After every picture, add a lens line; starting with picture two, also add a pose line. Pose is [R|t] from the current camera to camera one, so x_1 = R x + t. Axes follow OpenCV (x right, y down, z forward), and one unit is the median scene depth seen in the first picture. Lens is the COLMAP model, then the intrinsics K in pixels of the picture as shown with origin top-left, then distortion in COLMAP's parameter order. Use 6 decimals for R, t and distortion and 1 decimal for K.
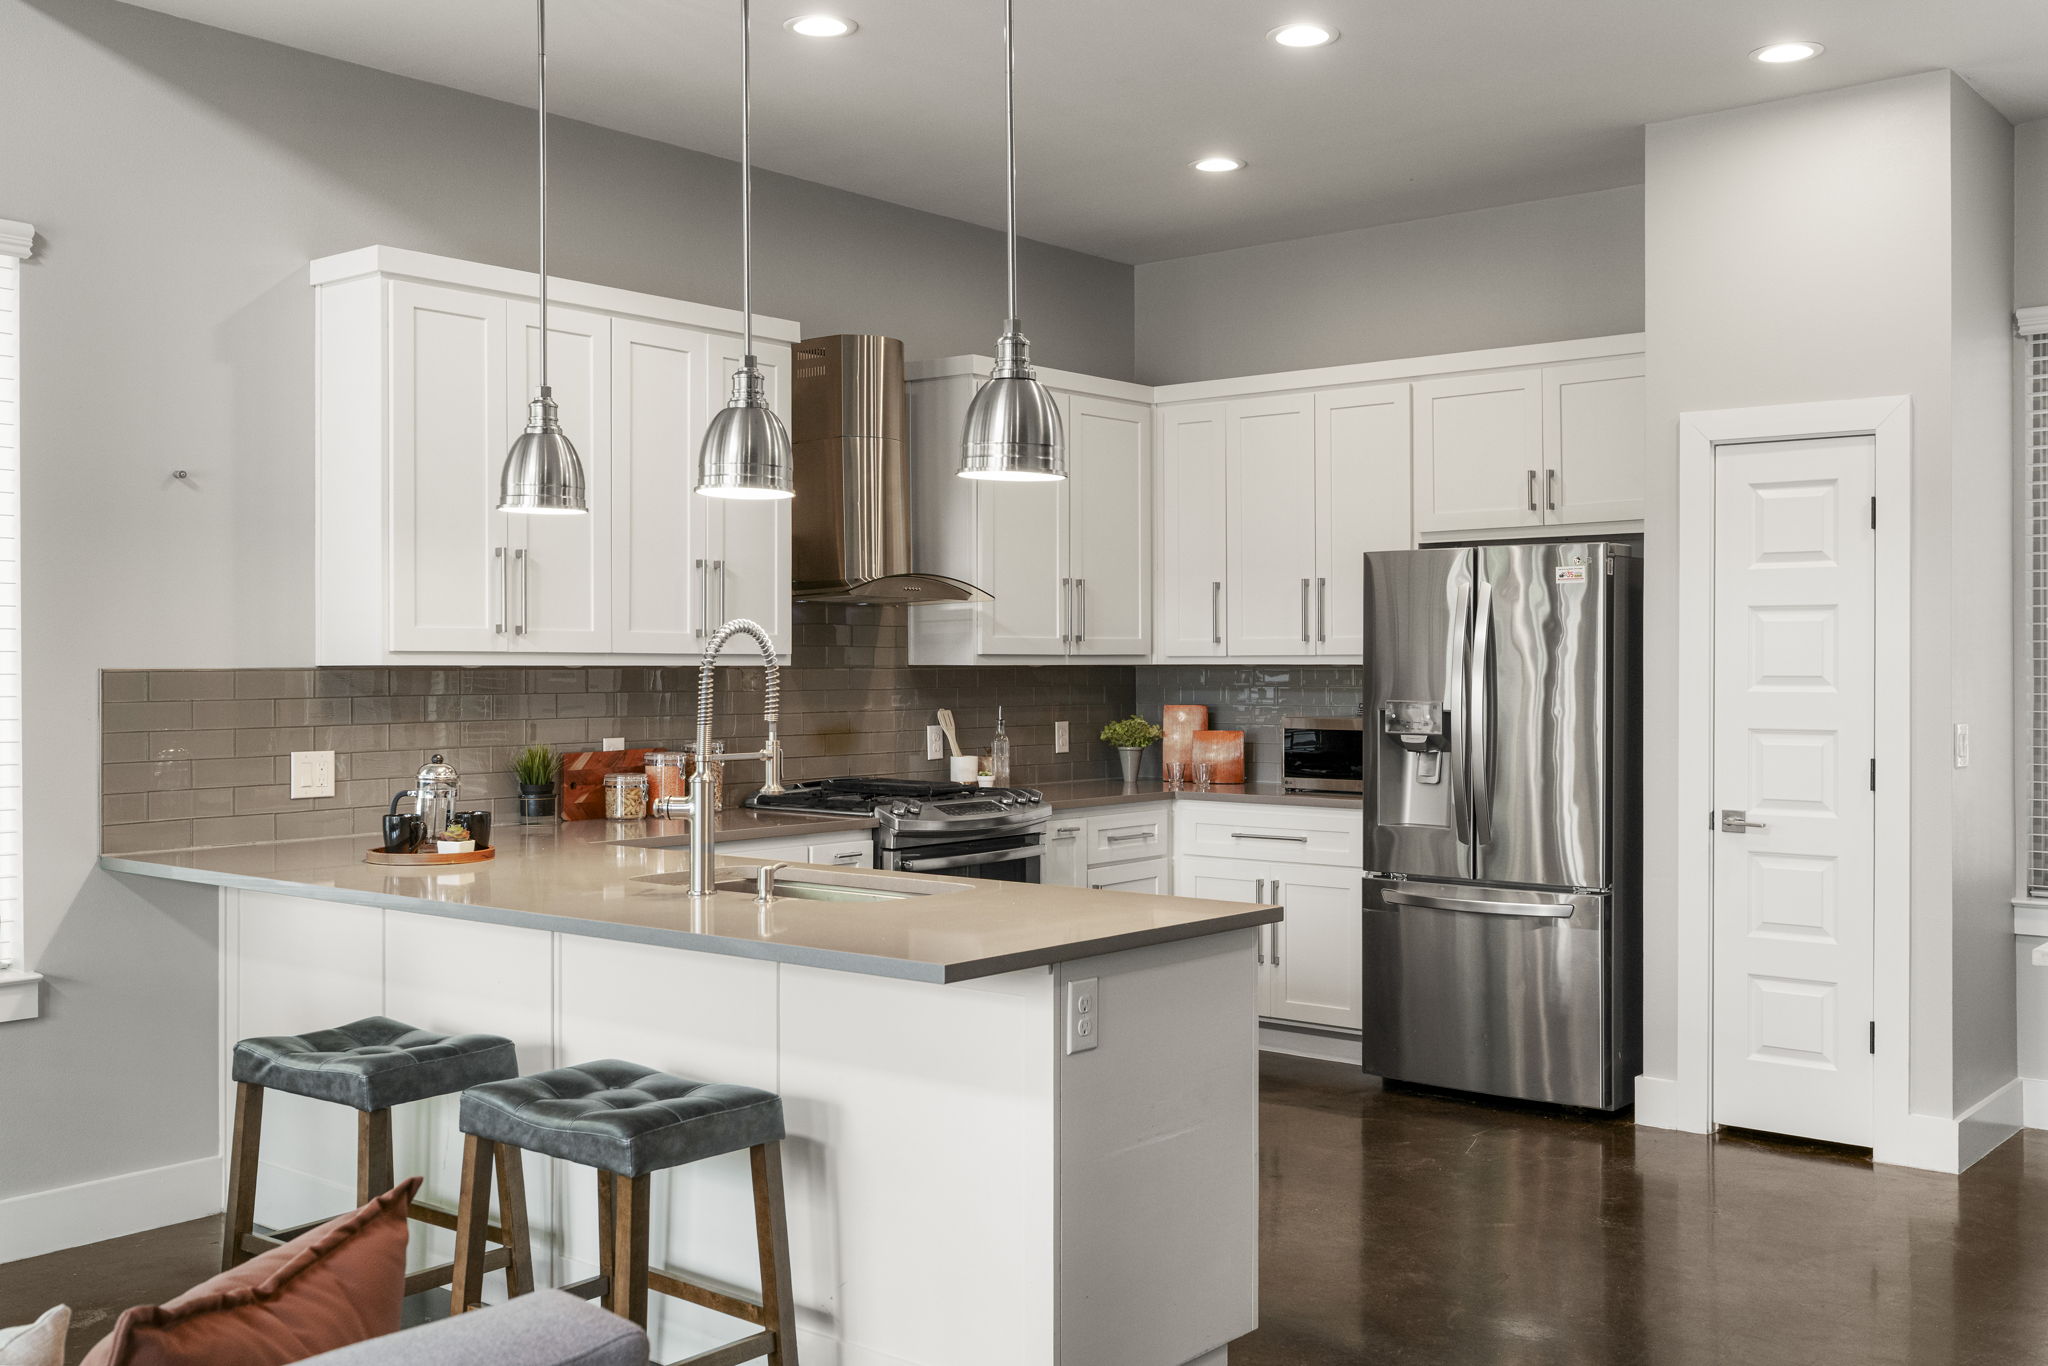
lens RADIAL K [[2015.9, 0, 870.9], [0, 2015.9, 681.4], [0, 0, 1]] dist [0.039439, -0.001282]
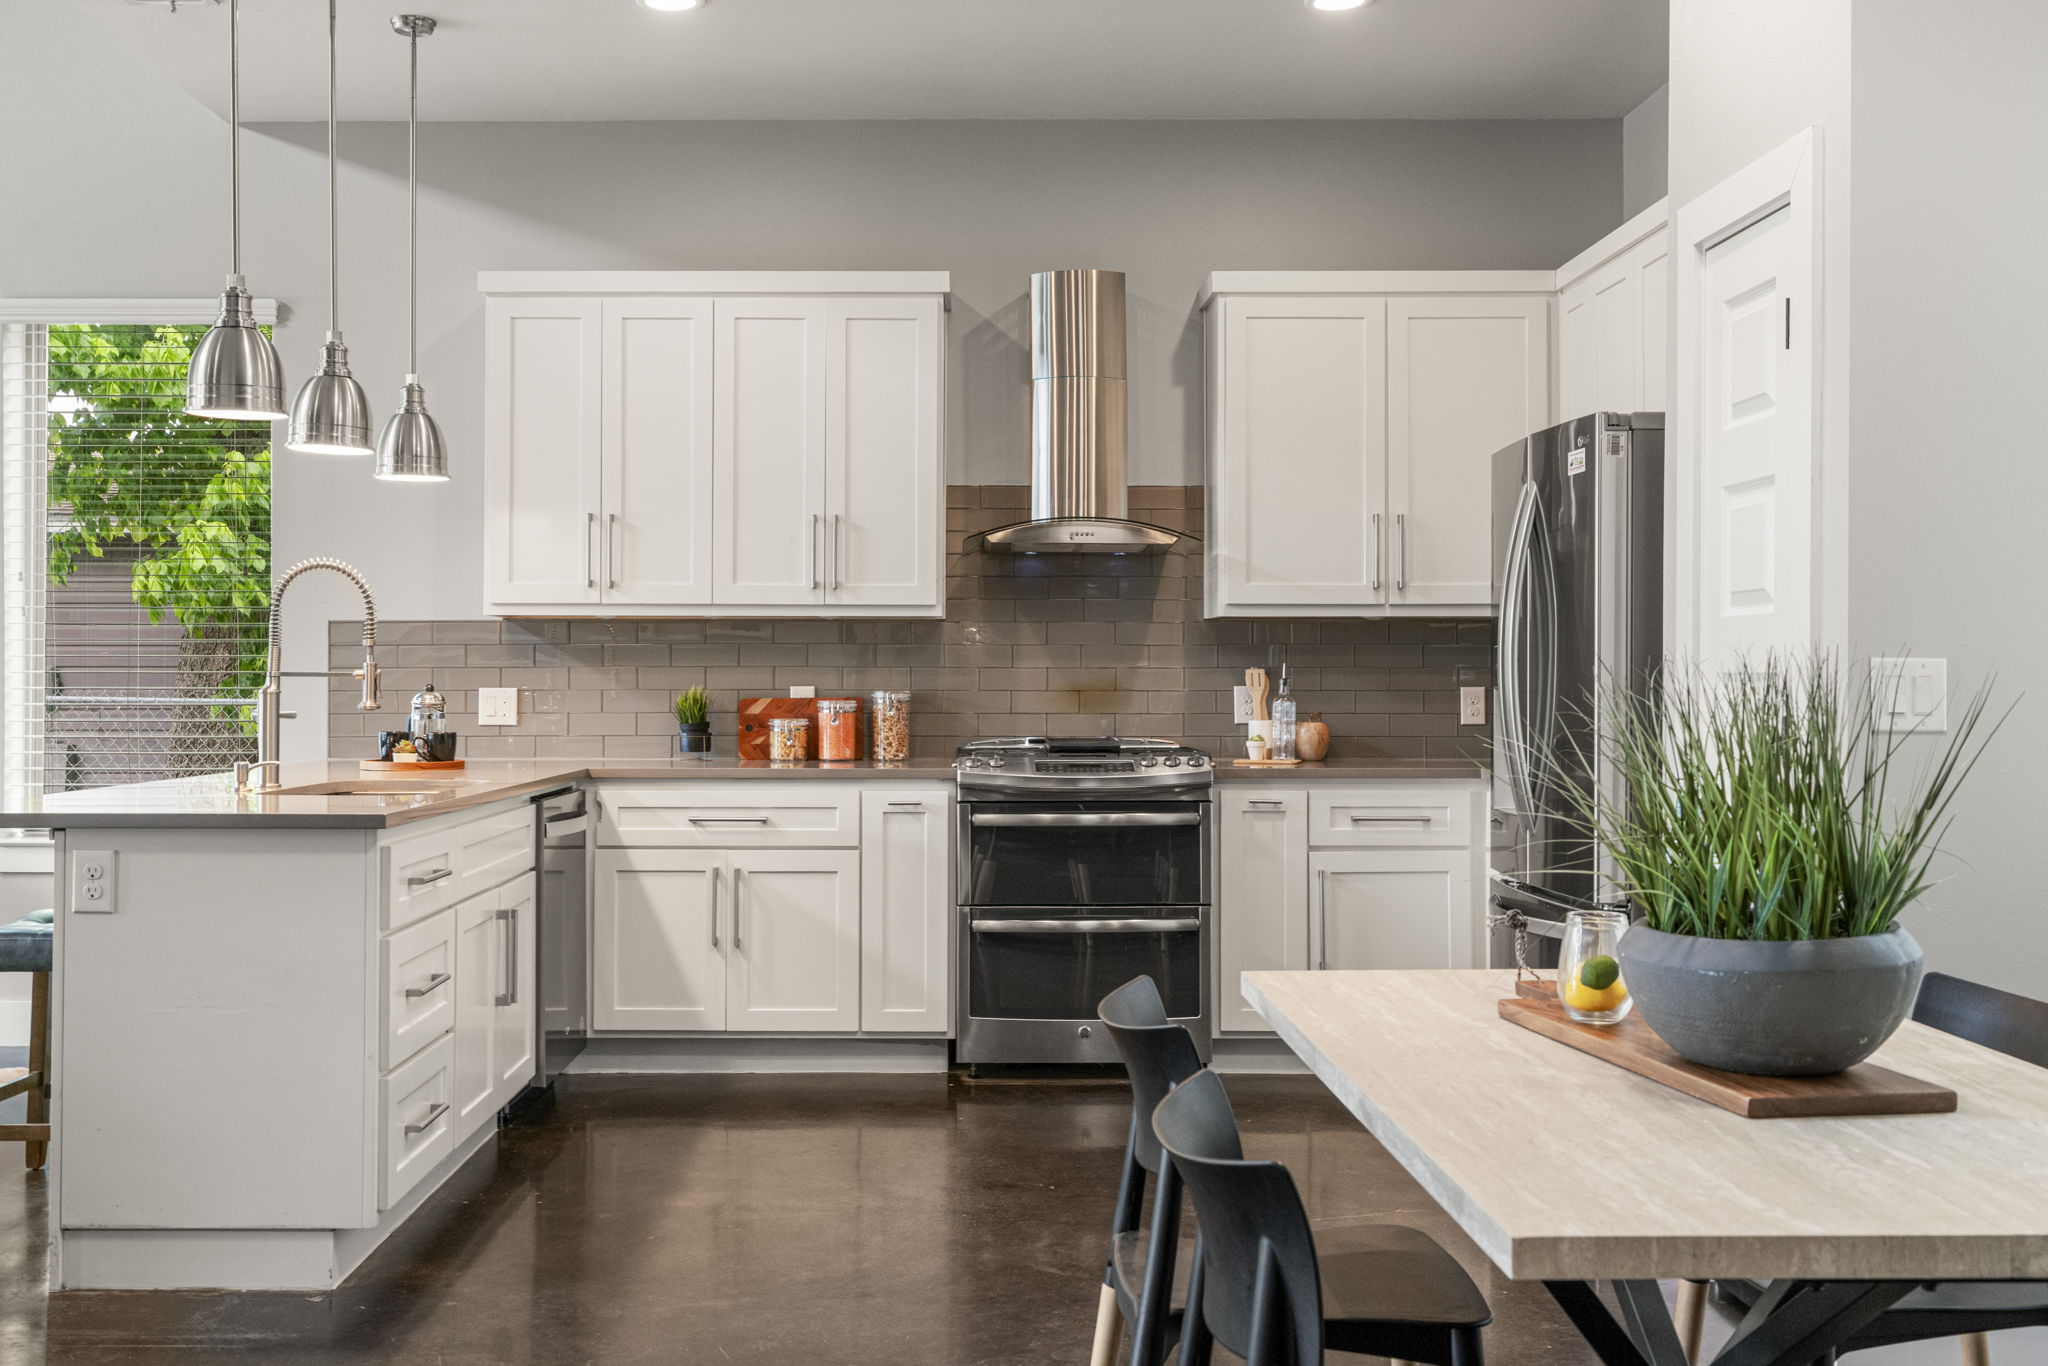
lens RADIAL K [[2015.9, 0, 870.9], [0, 2015.9, 681.4], [0, 0, 1]] dist [0.039439, -0.001282]
pose [[0.639877, 0.003187, -0.768471, 0.728895], [-0.010732, 0.999931, -0.004789, 0.030619], [0.768402, 0.011311, 0.639867, 0.346689]]
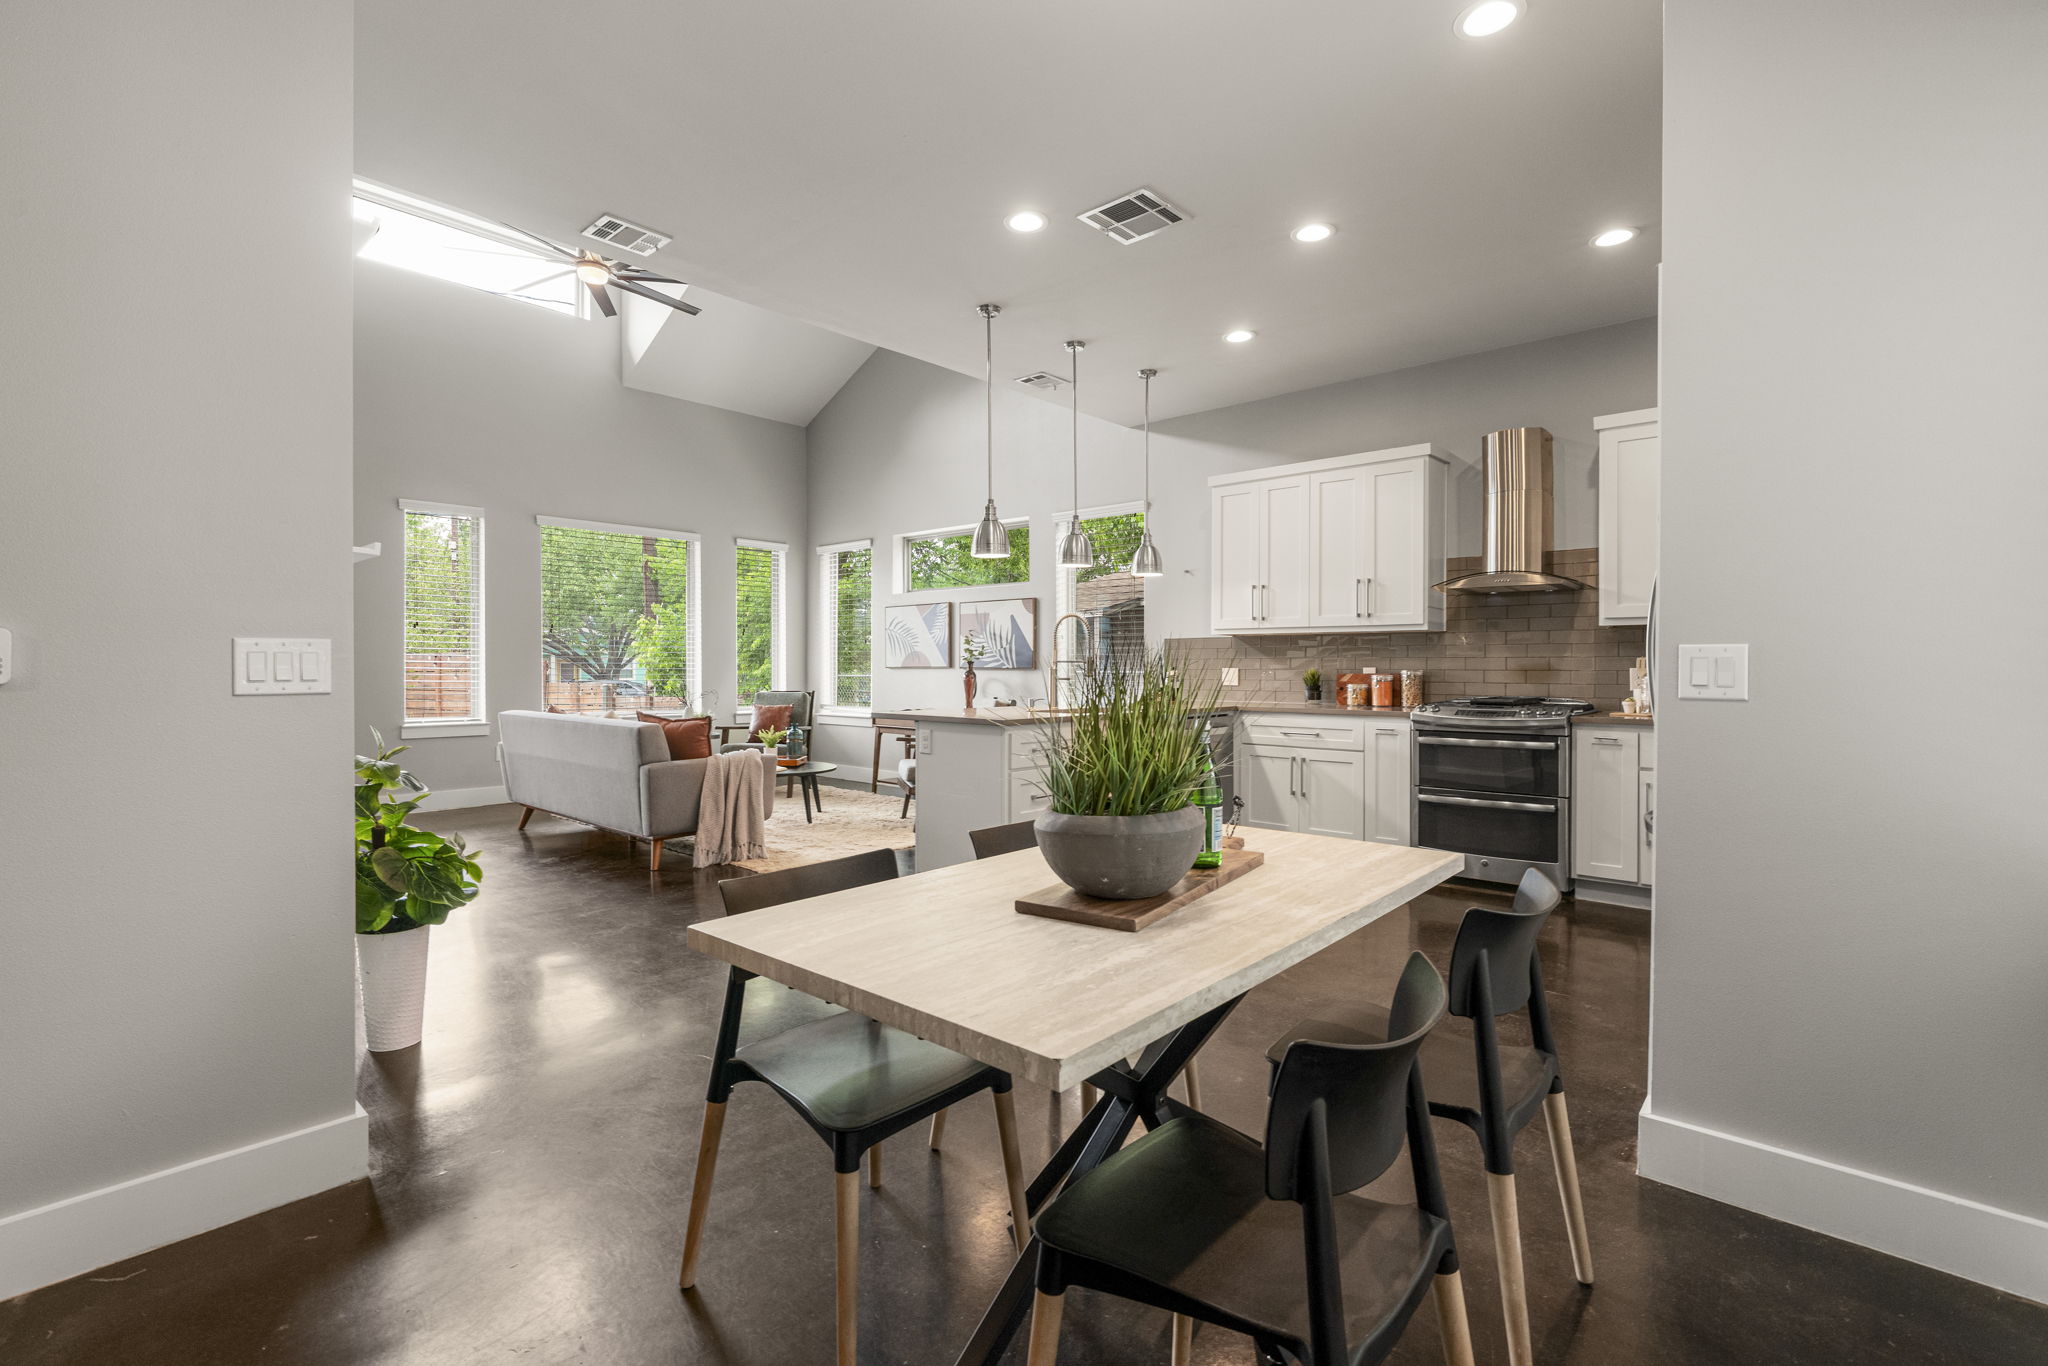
lens RADIAL K [[886.9, 0, 1024.0], [0, 886.9, 683.0], [0, 0, 1]] dist [-0.000056, -0.000022]
pose [[-0.006935, 0.021972, -0.999735, 0.802517], [-0.011822, 0.999687, 0.022053, 0.028432], [0.999906, 0.011972, -0.006673, 0.658425]]
